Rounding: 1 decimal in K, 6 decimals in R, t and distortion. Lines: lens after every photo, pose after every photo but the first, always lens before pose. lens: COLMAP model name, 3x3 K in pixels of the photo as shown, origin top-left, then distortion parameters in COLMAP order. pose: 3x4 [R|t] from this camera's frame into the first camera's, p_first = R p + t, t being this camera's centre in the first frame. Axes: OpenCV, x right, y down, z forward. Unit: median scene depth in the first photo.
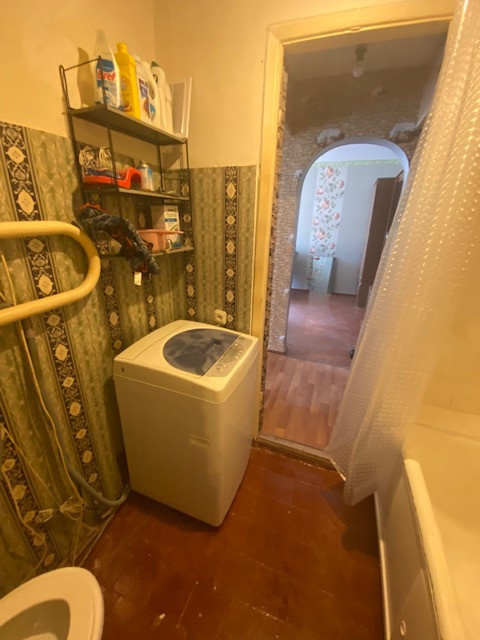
lens RADIAL K [[258.4, 0, 235.3], [0, 258.4, 322.1], [0, 0, 1]] dist [-0.010315, -0.001176]
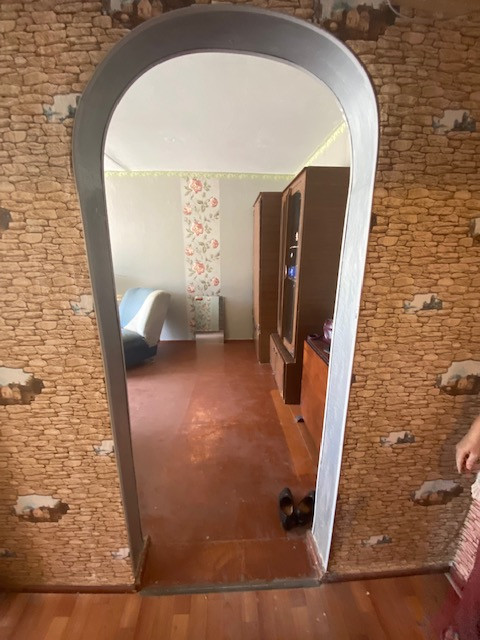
lens RADIAL K [[258.4, 0, 240.8], [0, 258.4, 320.7], [0, 0, 1]] dist [-0.010315, -0.001176]
pose [[0.905398, -0.121353, 0.406851, 0.135450], [0.160991, 0.984845, -0.064512, -0.135930], [-0.392856, 0.123908, 0.911214, 0.328312]]
